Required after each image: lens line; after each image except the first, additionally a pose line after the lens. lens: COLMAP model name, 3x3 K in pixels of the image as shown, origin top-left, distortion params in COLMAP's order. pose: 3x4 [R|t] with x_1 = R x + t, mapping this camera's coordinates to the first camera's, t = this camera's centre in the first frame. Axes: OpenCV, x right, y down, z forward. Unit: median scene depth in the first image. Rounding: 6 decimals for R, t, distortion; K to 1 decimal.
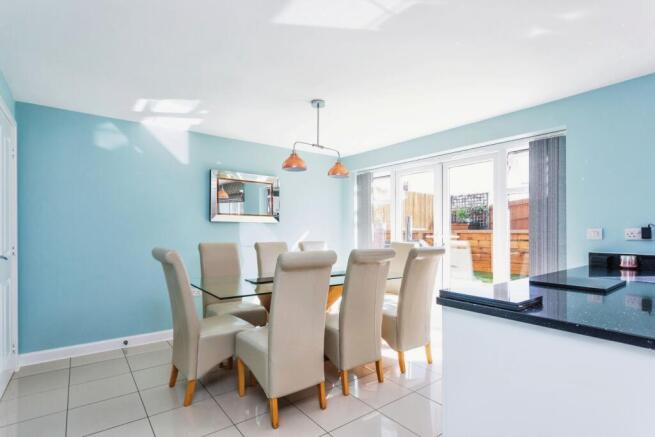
lens RADIAL K [[325.0, 0, 316.3], [0, 325.0, 228.5], [0, 0, 1]] dist [-0.000045, 0.000486]
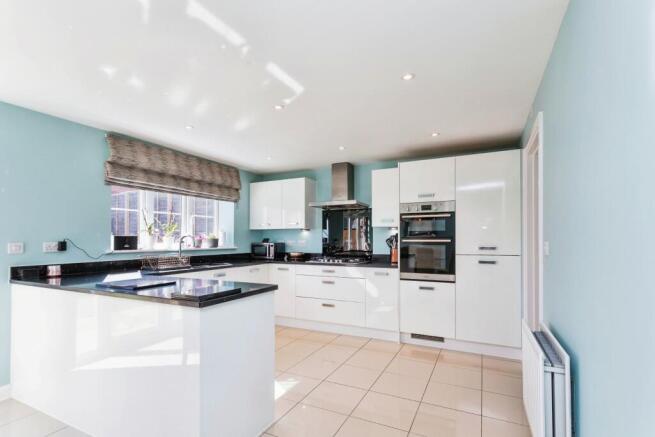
lens RADIAL K [[311.1, 0, 328.8], [0, 311.1, 239.9], [0, 0, 1]] dist [0.002379, 0.000812]
pose [[-0.459895, -0.001944, 0.887971, -0.396251], [-0.000761, 0.999998, 0.001796, -0.009692], [-0.887973, 0.000150, -0.459895, 0.506173]]
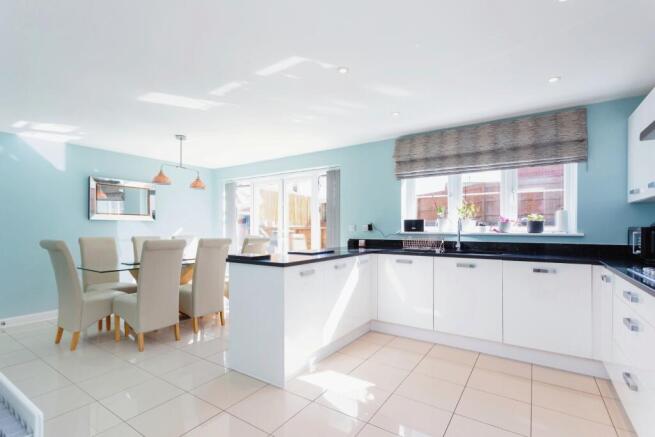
lens RADIAL K [[313.4, 0, 323.4], [0, 313.4, 226.5], [0, 0, 1]] dist [0.001439, 0.000893]
pose [[0.943029, -0.003035, 0.332695, 0.130775], [0.002375, 0.999994, 0.002390, 0.002974], [-0.332701, -0.001464, 0.943031, -0.474406]]
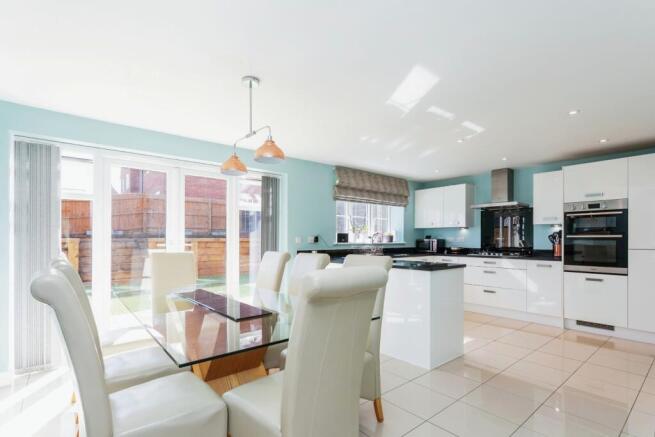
lens RADIAL K [[311.1, 0, 328.8], [0, 311.1, 239.9], [0, 0, 1]] dist [0.002379, 0.000812]
pose [[-0.061555, -0.004726, 0.998093, -0.745748], [-0.002472, 0.999986, 0.004582, 0.007025], [-0.998101, -0.002185, -0.061566, 0.815445]]
